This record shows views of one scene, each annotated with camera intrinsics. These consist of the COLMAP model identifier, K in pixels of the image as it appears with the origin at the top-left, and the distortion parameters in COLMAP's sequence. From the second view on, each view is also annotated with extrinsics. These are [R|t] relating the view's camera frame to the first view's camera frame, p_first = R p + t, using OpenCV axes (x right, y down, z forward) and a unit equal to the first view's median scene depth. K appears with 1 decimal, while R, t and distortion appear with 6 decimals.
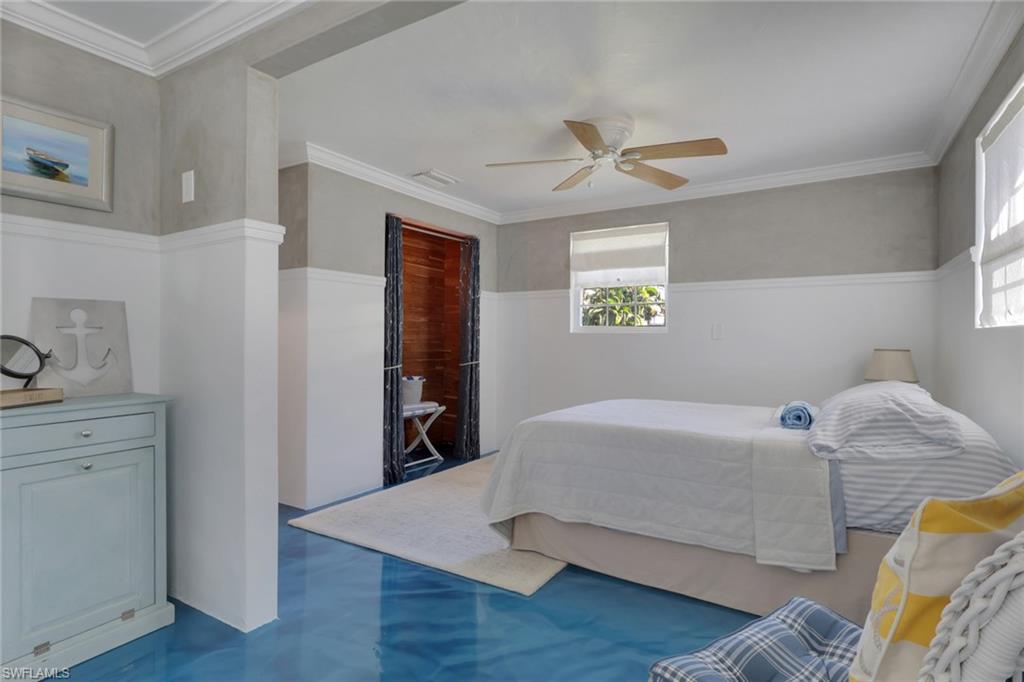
lens RADIAL K [[518.1, 0, 512.4], [0, 518.1, 342.6], [0, 0, 1]] dist [0.000770, -0.000245]
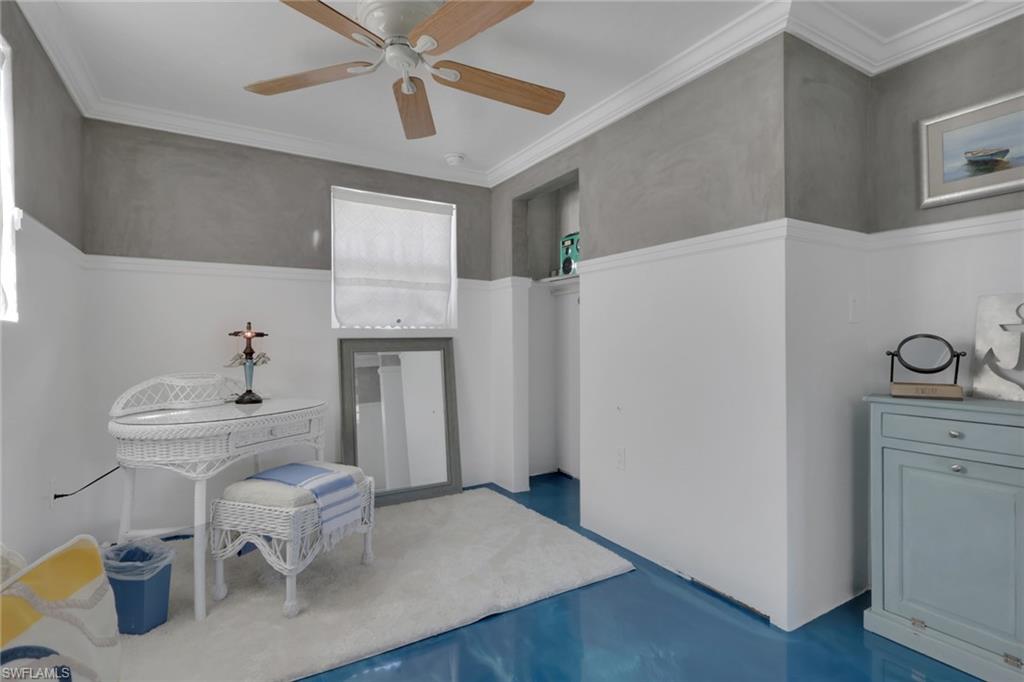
lens RADIAL K [[518.1, 0, 513.6], [0, 518.1, 340.2], [0, 0, 1]] dist [0.000770, -0.000245]
pose [[-0.460814, -0.000525, -0.887497, 0.433445], [-0.002938, 0.999995, 0.000934, 0.000759], [0.887492, 0.003038, -0.460813, 0.737196]]
